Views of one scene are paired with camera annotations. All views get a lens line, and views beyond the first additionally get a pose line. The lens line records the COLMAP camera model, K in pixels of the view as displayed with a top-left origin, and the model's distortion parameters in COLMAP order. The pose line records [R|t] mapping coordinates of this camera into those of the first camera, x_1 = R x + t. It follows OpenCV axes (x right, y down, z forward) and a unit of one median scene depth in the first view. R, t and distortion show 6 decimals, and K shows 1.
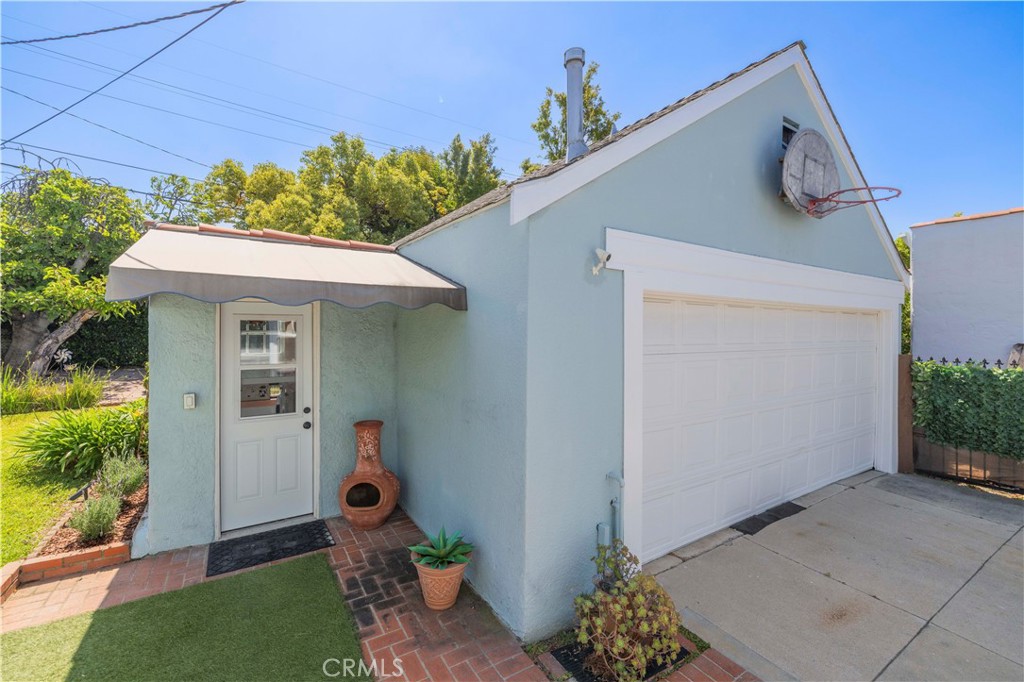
lens RADIAL K [[438.1, 0, 515.8], [0, 438.1, 330.4], [0, 0, 1]] dist [0.000471, 0.000230]
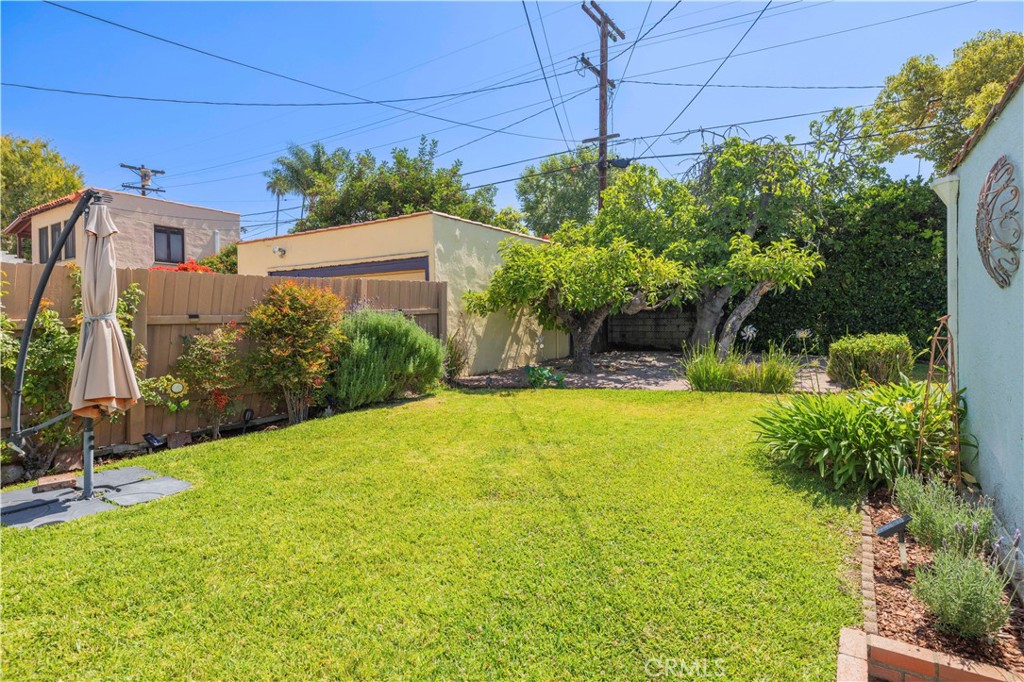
lens RADIAL K [[535.9, 0, 512.8], [0, 535.9, 334.7], [0, 0, 1]] dist [0.000222, 0.000319]
pose [[0.423975, 0.003792, -0.905666, -0.354721], [0.014093, 0.999843, 0.010784, 0.061052], [0.905564, -0.017335, 0.423855, 0.150635]]
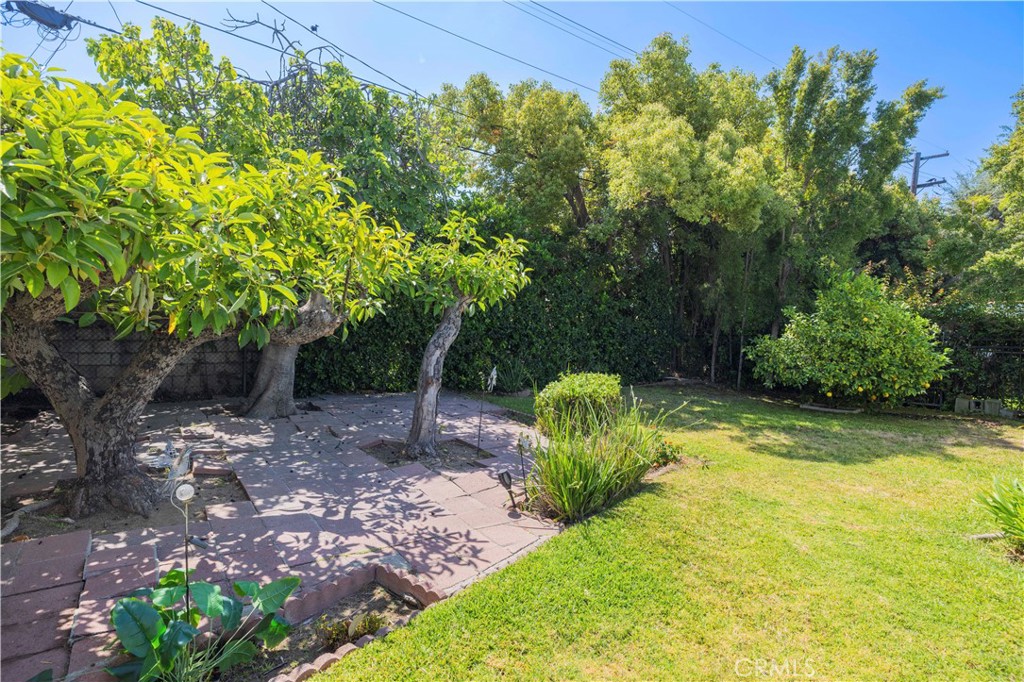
lens RADIAL K [[520.8, 0, 512.0], [0, 520.8, 341.0], [0, 0, 1]] dist [-0.000463, -0.000041]
pose [[0.999484, 0.002672, 0.031995, -1.446909], [-0.002909, 0.999969, 0.007376, 0.008508], [-0.031974, -0.007466, 0.999461, 0.498966]]
